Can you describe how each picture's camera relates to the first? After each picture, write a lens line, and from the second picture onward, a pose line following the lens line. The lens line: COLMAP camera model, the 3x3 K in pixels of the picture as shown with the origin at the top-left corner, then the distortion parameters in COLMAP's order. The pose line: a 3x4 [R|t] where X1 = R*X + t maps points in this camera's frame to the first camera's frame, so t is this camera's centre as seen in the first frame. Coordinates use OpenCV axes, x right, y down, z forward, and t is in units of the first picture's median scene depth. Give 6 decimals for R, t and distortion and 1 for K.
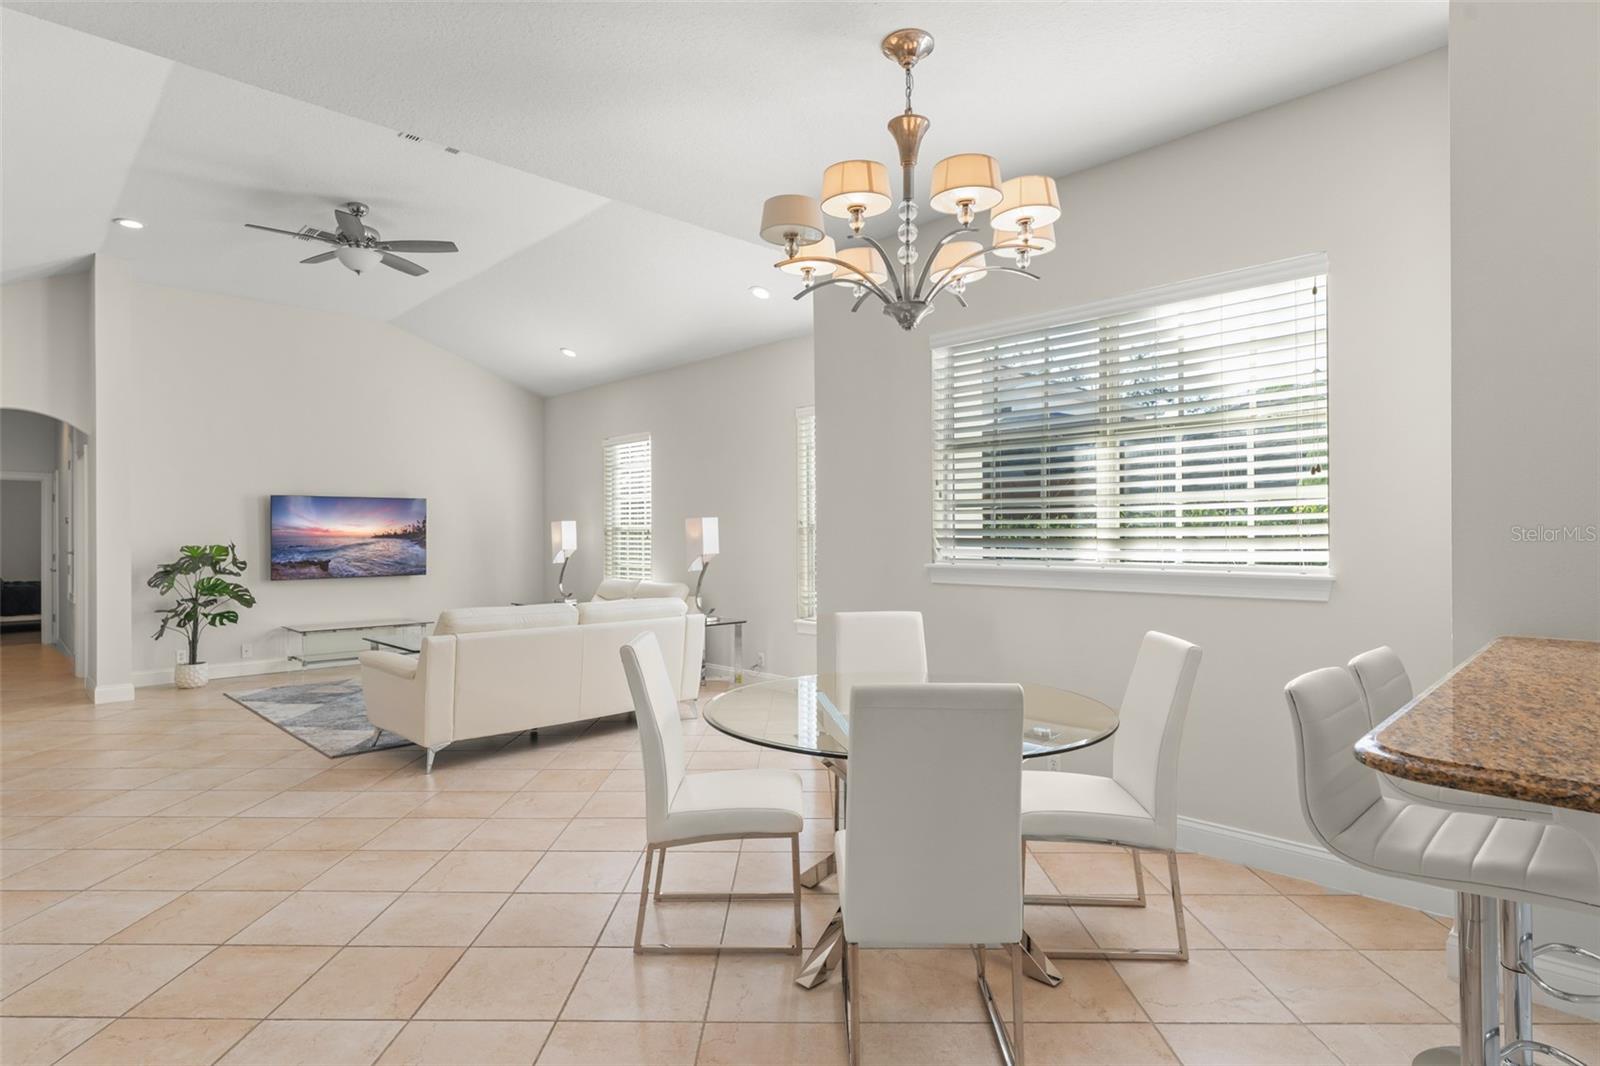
lens RADIAL K [[837.5, 0, 800.0], [0, 837.5, 535.5], [0, 0, 1]] dist [-0.005204, 0.001269]
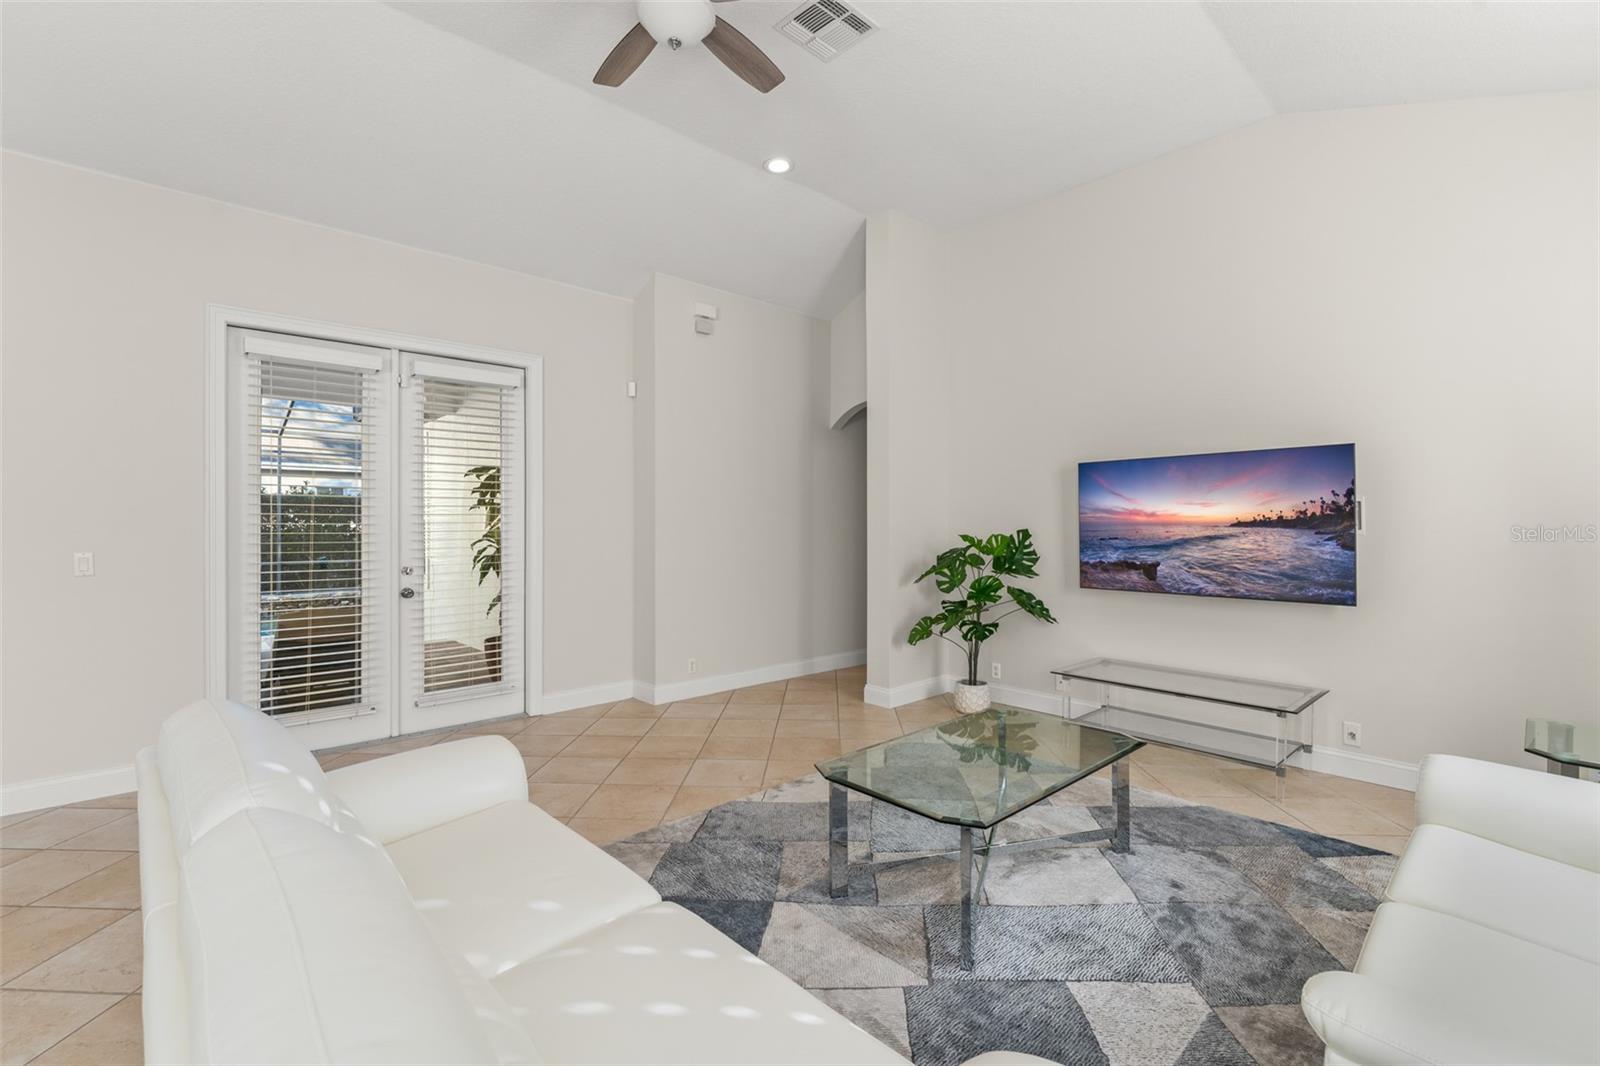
lens RADIAL K [[694.0, 0, 801.6], [0, 694.0, 529.6], [0, 0, 1]] dist [0.007482, -0.001172]
pose [[-0.019687, 0.009466, -0.999761, -0.061423], [-0.001754, 0.999953, 0.009502, 0.001353], [0.999805, 0.001941, -0.019669, 0.830382]]
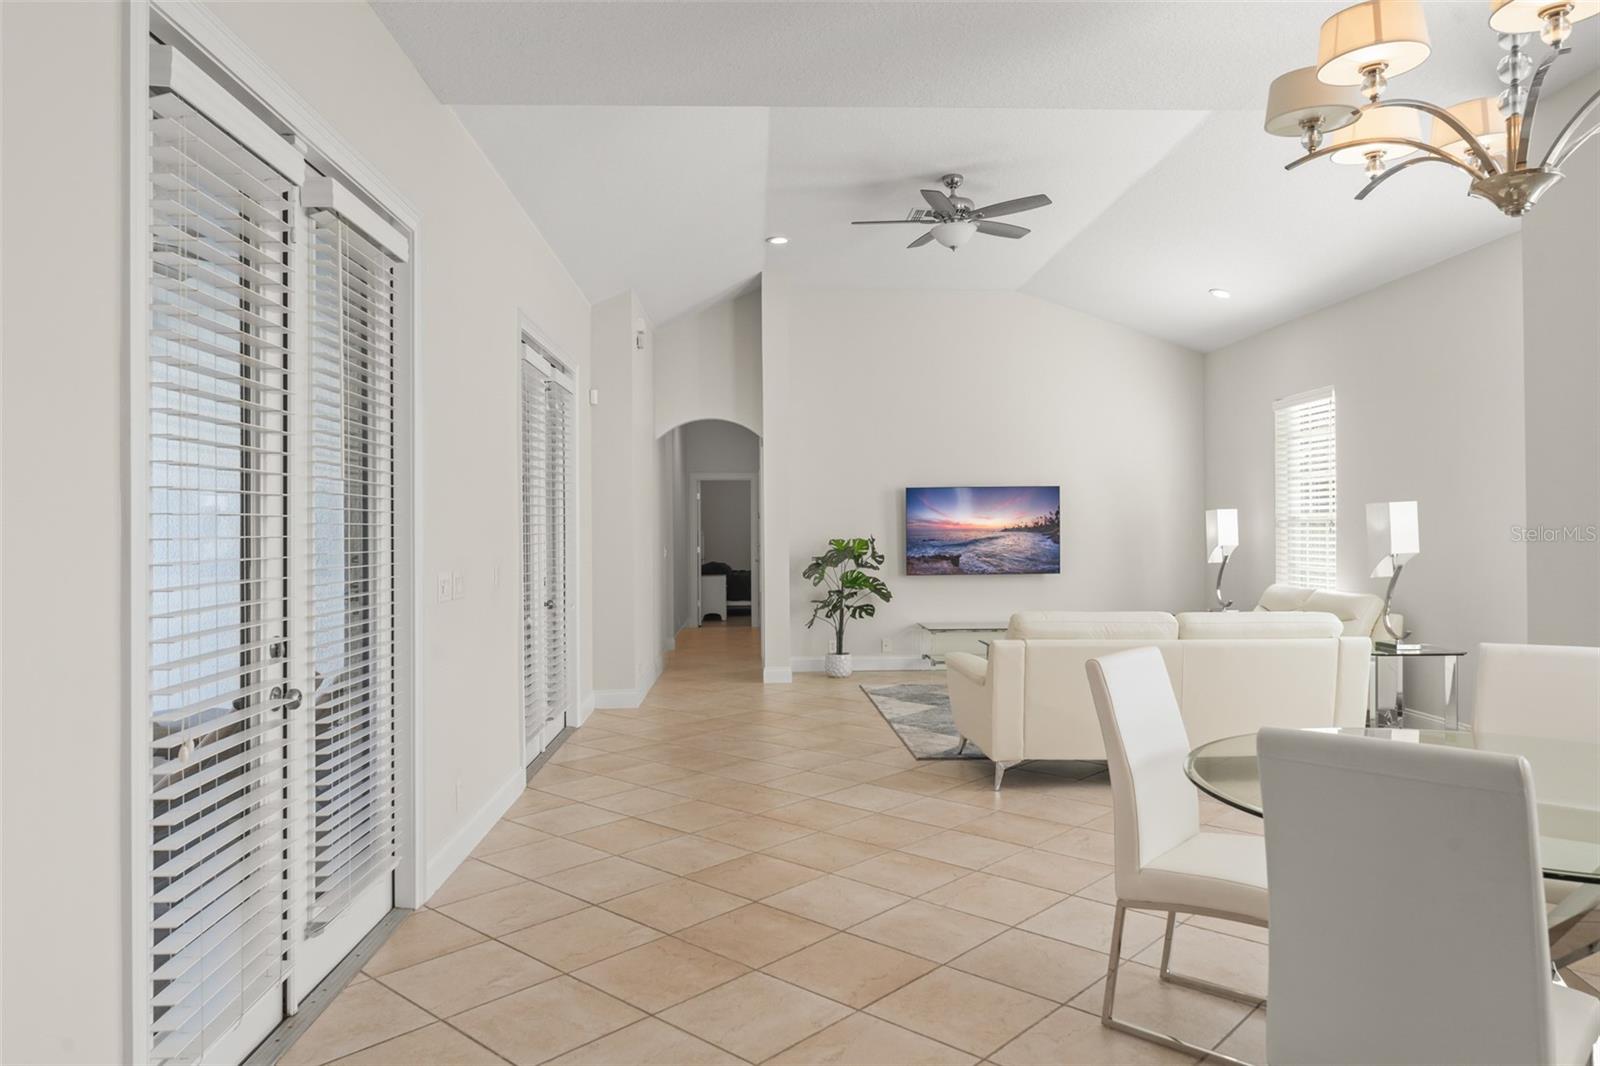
lens RADIAL K [[1053.2, 0, 791.3], [0, 1053.2, 534.6], [0, 0, 1]] dist [0.003208, -0.005274]
pose [[0.738934, 0.000933, -0.673777, 0.101316], [0.003786, 0.999978, 0.005536, -0.000850], [0.673767, -0.006642, 0.738914, 0.002125]]
